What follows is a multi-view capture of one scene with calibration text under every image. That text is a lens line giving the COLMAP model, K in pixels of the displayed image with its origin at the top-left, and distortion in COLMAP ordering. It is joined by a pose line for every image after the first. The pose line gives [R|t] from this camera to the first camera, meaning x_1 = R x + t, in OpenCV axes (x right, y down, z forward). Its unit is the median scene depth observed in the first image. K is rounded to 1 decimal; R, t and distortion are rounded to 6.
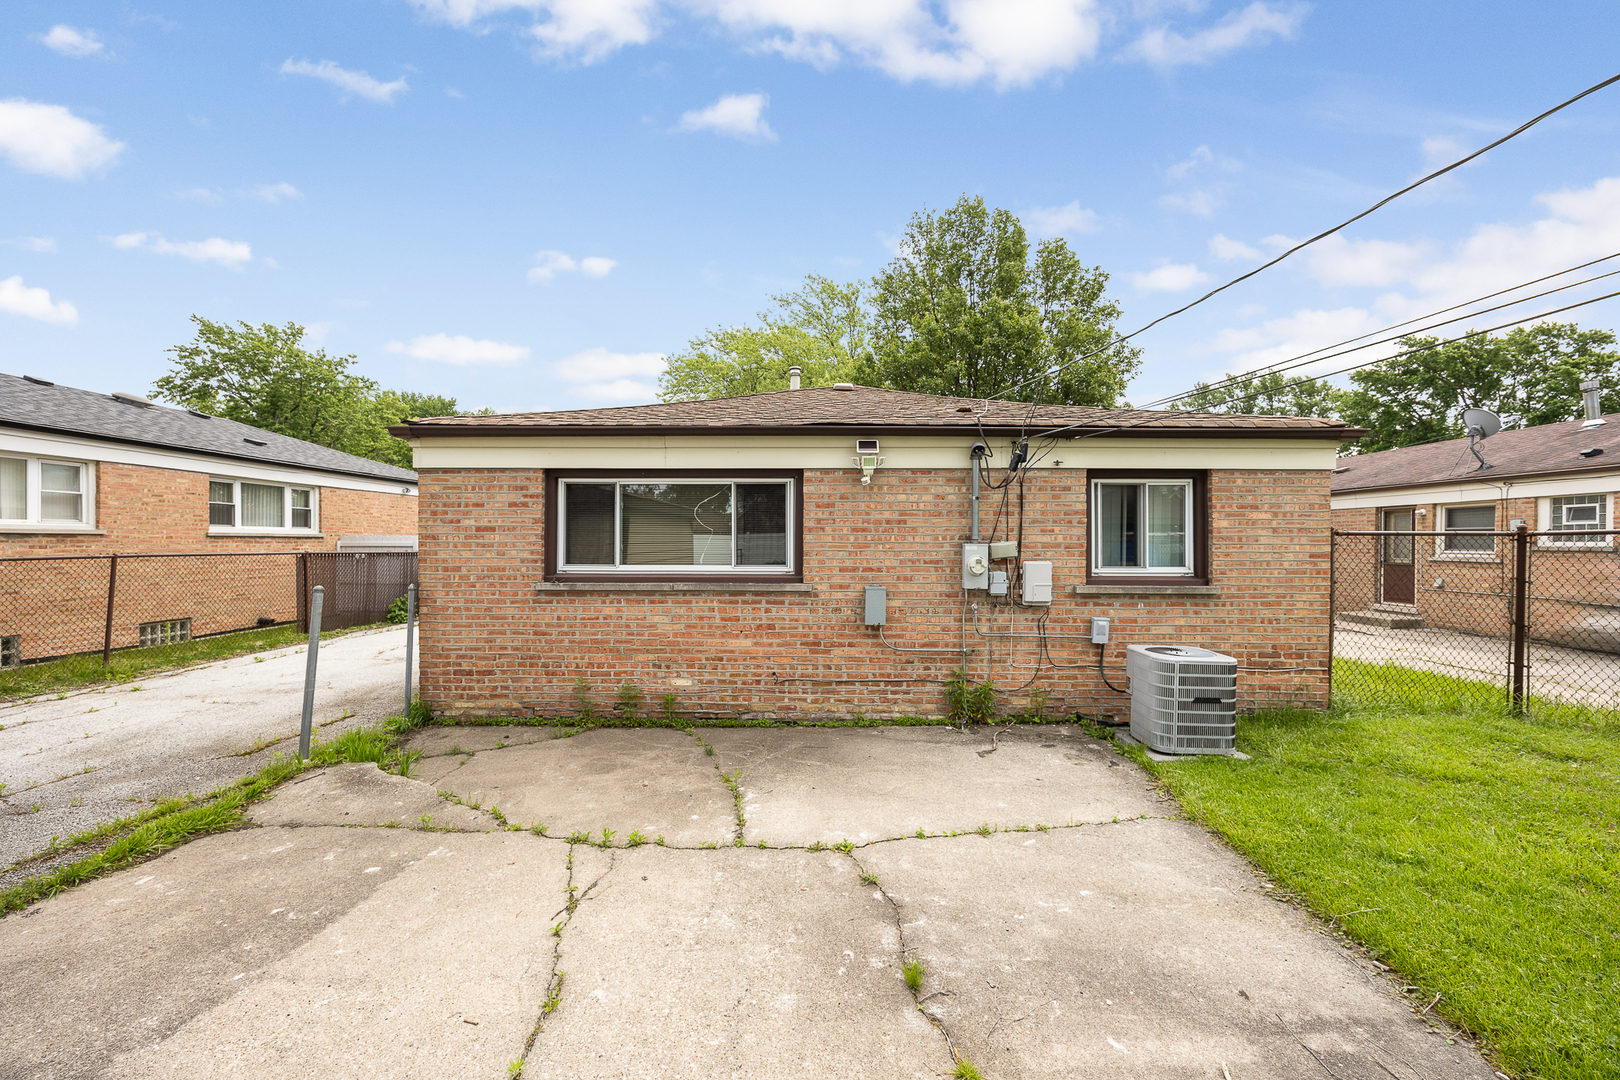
lens RADIAL K [[624.3, 0, 812.3], [0, 624.3, 554.7], [0, 0, 1]] dist [-0.001462, 0.000131]
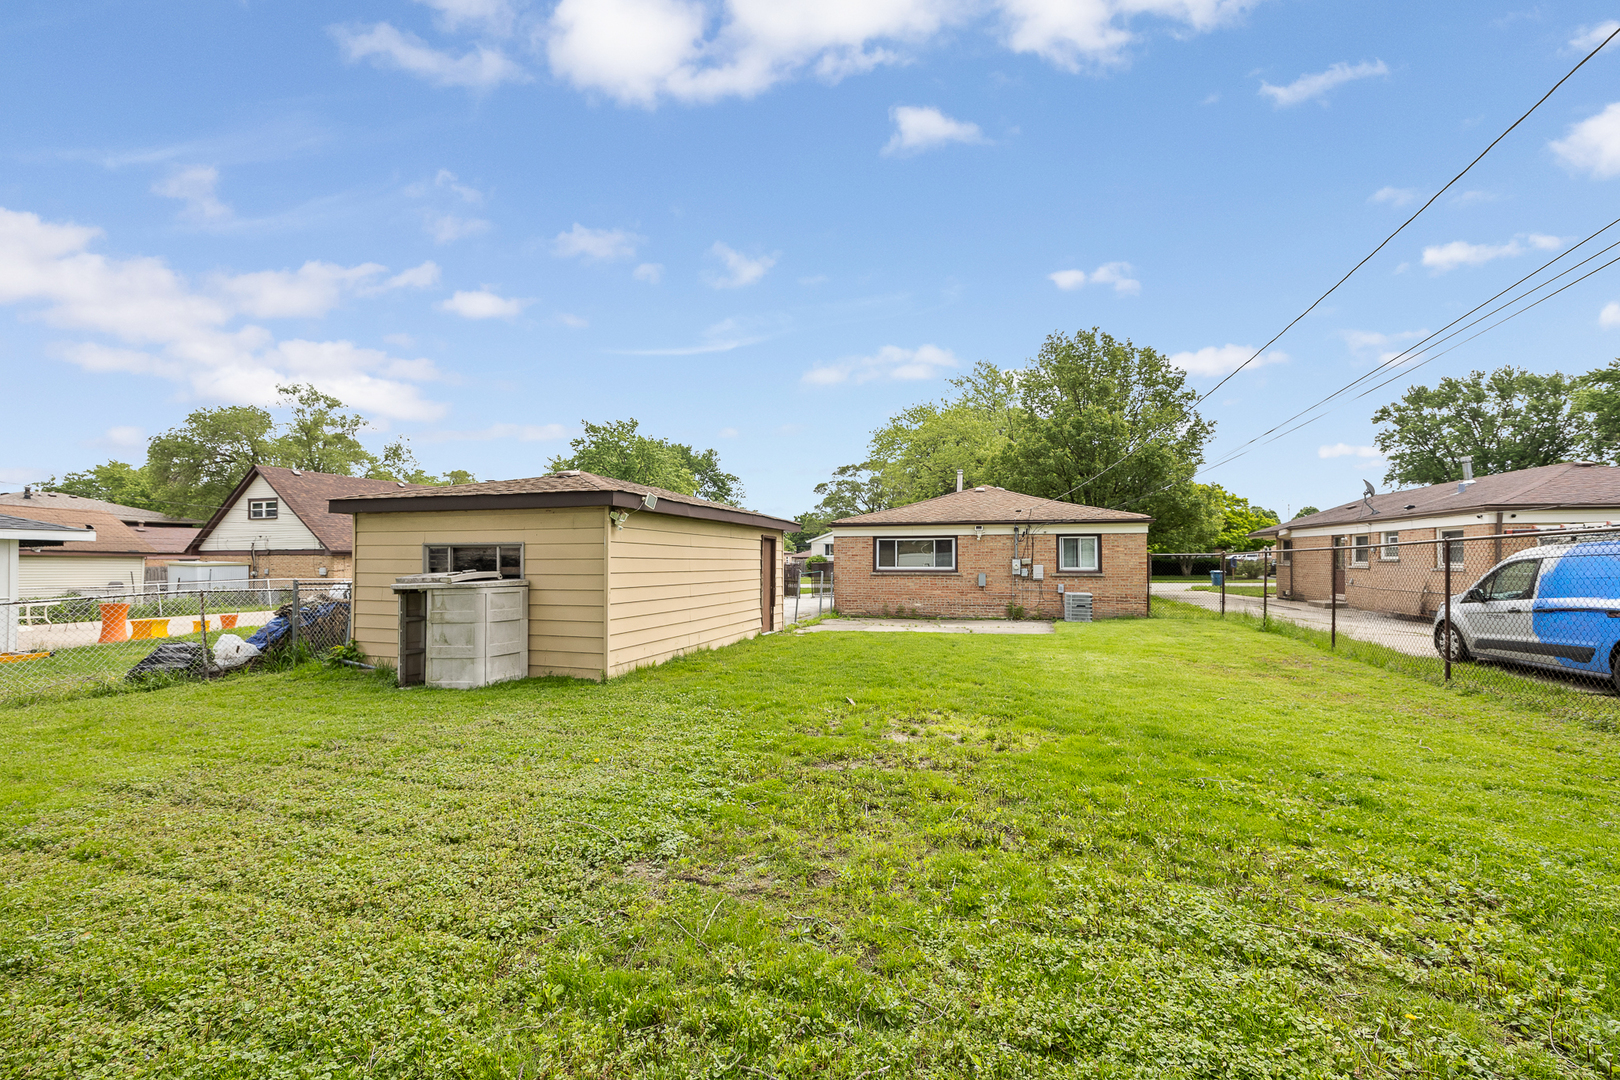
lens RADIAL K [[624.3, 0, 812.3], [0, 624.3, 554.7], [0, 0, 1]] dist [-0.001462, 0.000131]
pose [[0.959109, -0.007119, -0.282946, 0.165374], [-0.000734, 0.999618, -0.027636, 0.043223], [0.283035, 0.026714, 0.958738, -2.113420]]
